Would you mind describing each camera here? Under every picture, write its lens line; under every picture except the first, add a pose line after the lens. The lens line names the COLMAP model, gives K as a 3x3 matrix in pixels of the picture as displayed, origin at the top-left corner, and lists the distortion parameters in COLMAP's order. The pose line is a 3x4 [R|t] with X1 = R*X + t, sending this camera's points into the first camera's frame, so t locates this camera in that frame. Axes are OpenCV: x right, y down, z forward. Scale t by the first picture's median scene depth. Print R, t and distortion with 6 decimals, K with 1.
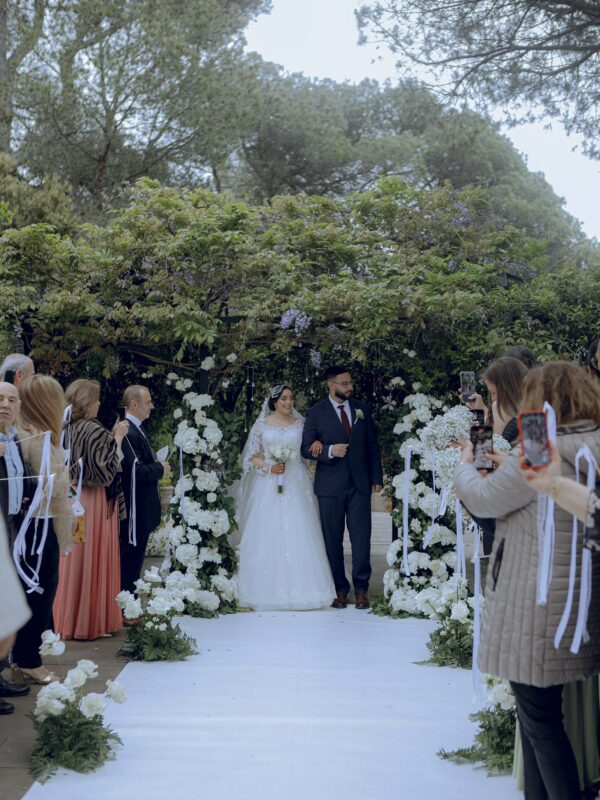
lens RADIAL K [[1122.4, 0, 300.0], [0, 1122.4, 400.0], [0, 0, 1]] dist [0.004715, -0.022760]
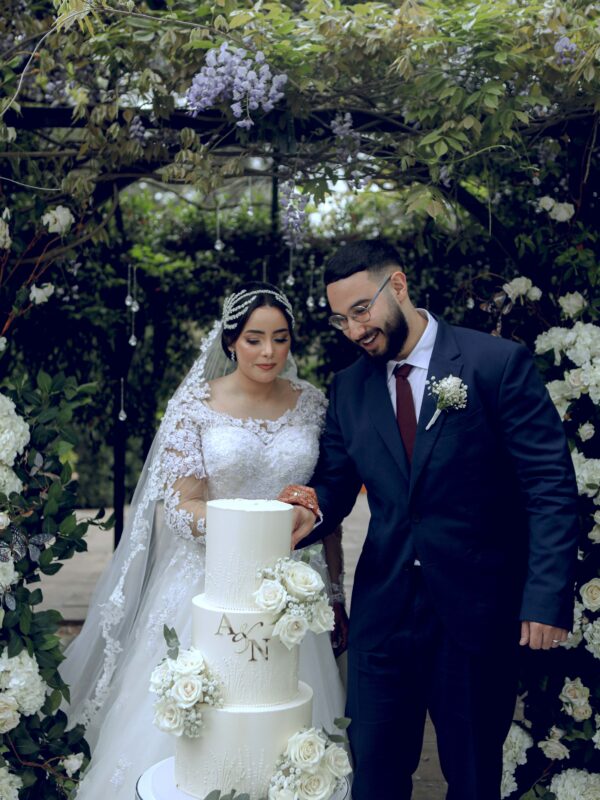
lens RADIAL K [[932.9, 0, 300.0], [0, 932.9, 400.0], [0, 0, 1]] dist [0.004413, -0.033457]
pose [[0.999786, 0.006204, -0.019723, 0.022473], [-0.005924, 0.999882, 0.014199, 0.014906], [0.019808, -0.014079, 0.999705, 0.699851]]
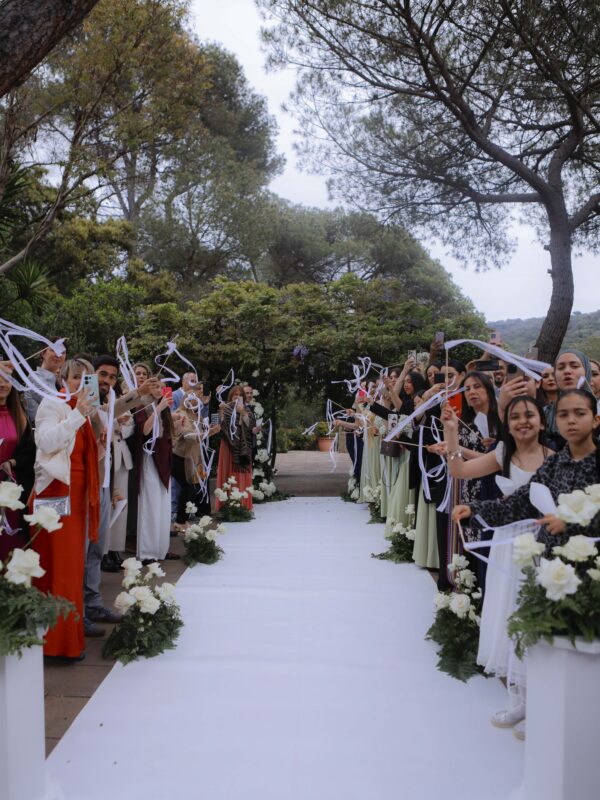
lens RADIAL K [[759.7, 0, 300.0], [0, 759.7, 400.0], [0, 0, 1]] dist [-0.000353, -0.000116]
pose [[0.999891, -0.014723, 0.000913, -0.007606], [0.014710, 0.999806, 0.013135, -0.003218], [-0.001106, -0.013120, 0.999913, -0.306771]]
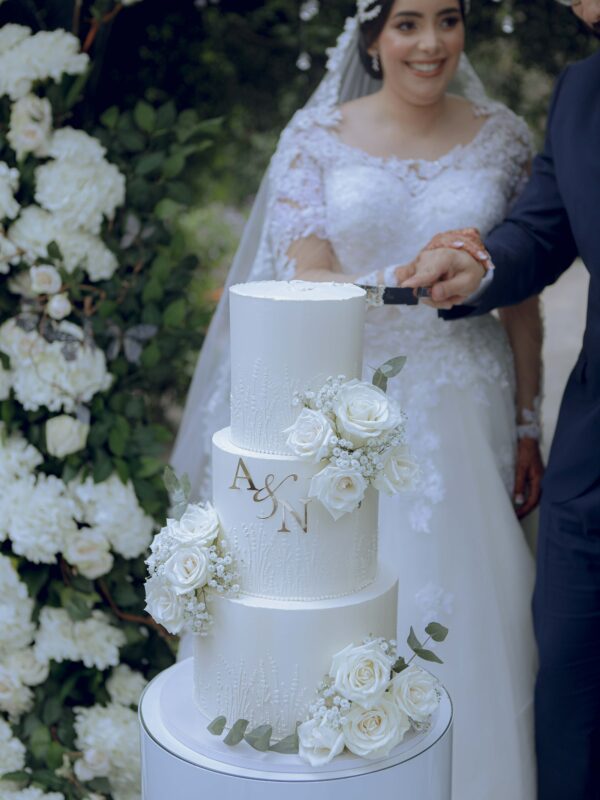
lens RADIAL K [[1122.4, 0, 300.0], [0, 1122.4, 400.0], [0, 0, 1]] dist [0.004715, -0.022760]
pose [[0.943351, 0.050108, -0.327991, 0.057931], [0.024972, 0.975005, 0.220775, 0.021570], [0.330855, -0.216459, 0.918521, 0.757713]]
